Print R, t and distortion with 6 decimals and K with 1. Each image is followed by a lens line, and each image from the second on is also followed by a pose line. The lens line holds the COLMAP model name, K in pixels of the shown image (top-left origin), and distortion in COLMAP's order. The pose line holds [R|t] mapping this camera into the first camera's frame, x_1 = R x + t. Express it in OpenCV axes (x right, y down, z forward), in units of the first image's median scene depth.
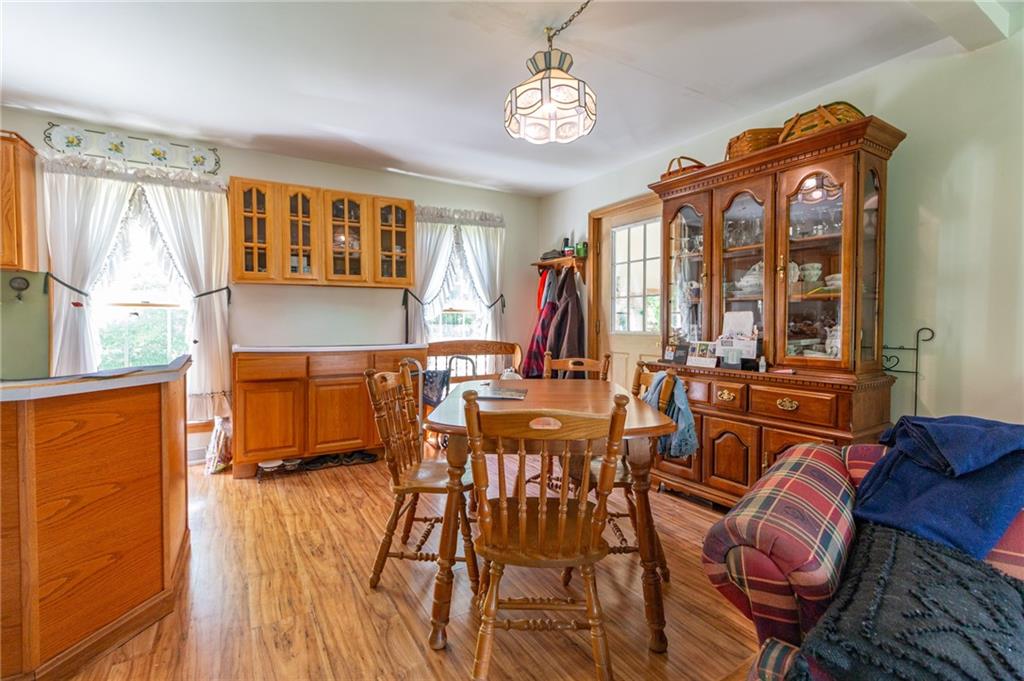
lens RADIAL K [[469.4, 0, 515.0], [0, 469.4, 335.9], [0, 0, 1]] dist [-0.001342, 0.001111]
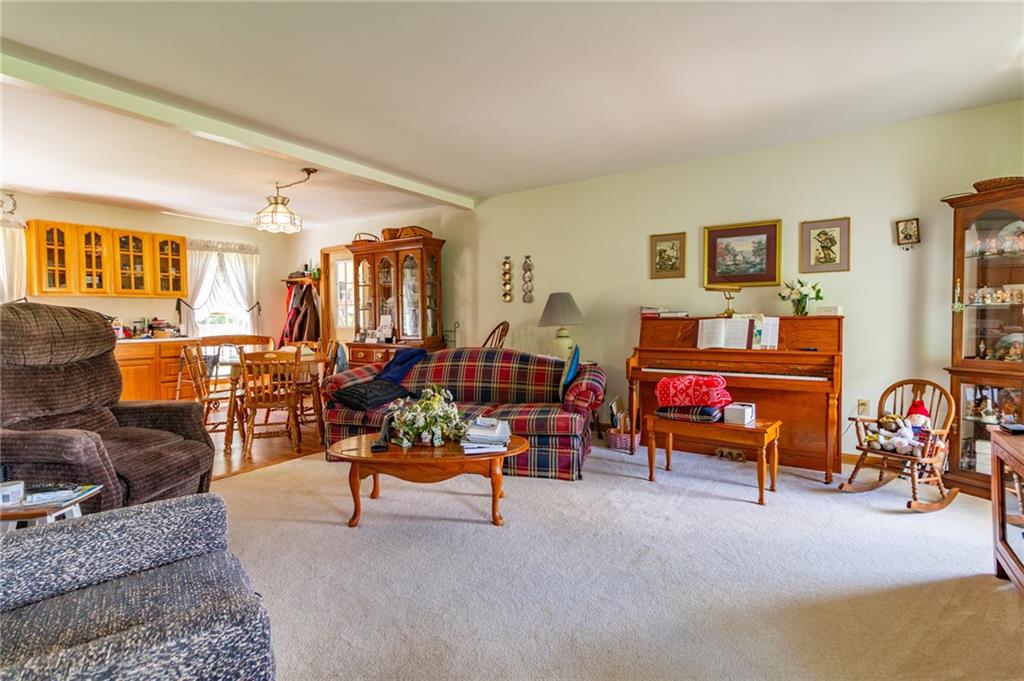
lens RADIAL K [[490.4, 0, 515.2], [0, 490.4, 335.0], [0, 0, 1]] dist [-0.000241, 0.001986]
pose [[0.903473, -0.022451, 0.428057, 0.047455], [0.022503, 0.999735, 0.004940, 0.026225], [-0.428055, 0.005169, 0.903738, -0.841046]]
